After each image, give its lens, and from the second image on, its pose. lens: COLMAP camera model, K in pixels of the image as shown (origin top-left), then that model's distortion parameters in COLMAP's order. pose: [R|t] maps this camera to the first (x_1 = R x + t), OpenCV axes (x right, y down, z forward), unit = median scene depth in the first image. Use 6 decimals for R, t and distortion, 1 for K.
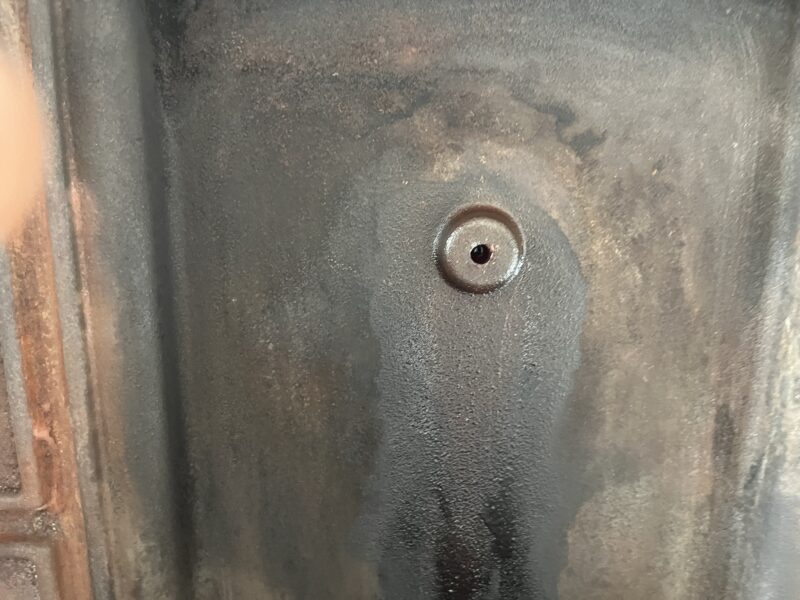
lens RADIAL K [[622.4, 0, 400.0], [0, 622.4, 300.0], [0, 0, 1]] dist [0.012038, -0.054596]
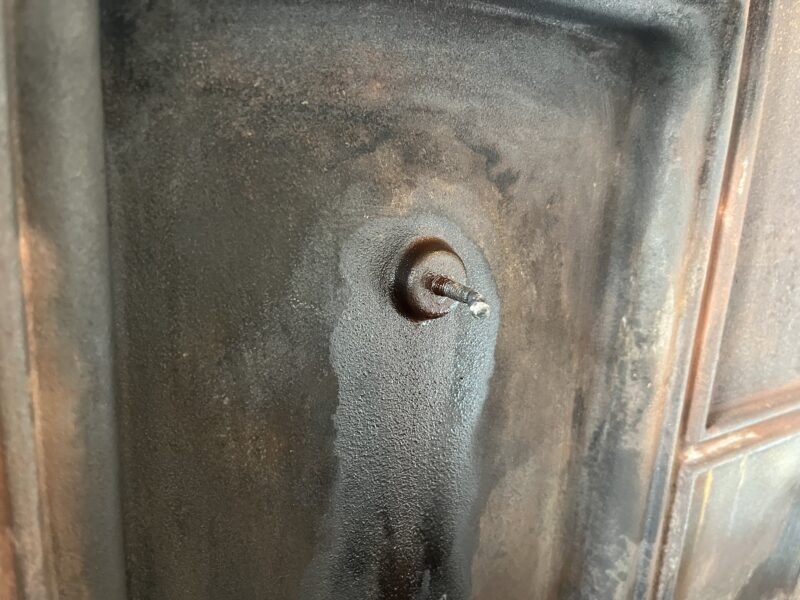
lens RADIAL K [[622.4, 0, 400.0], [0, 622.4, 300.0], [0, 0, 1]] dist [0.012038, -0.054596]
pose [[0.850353, -0.078000, 0.520400, -0.471705], [0.061857, 0.996913, 0.048345, -0.101229], [-0.522565, -0.008920, 0.852553, 0.125893]]
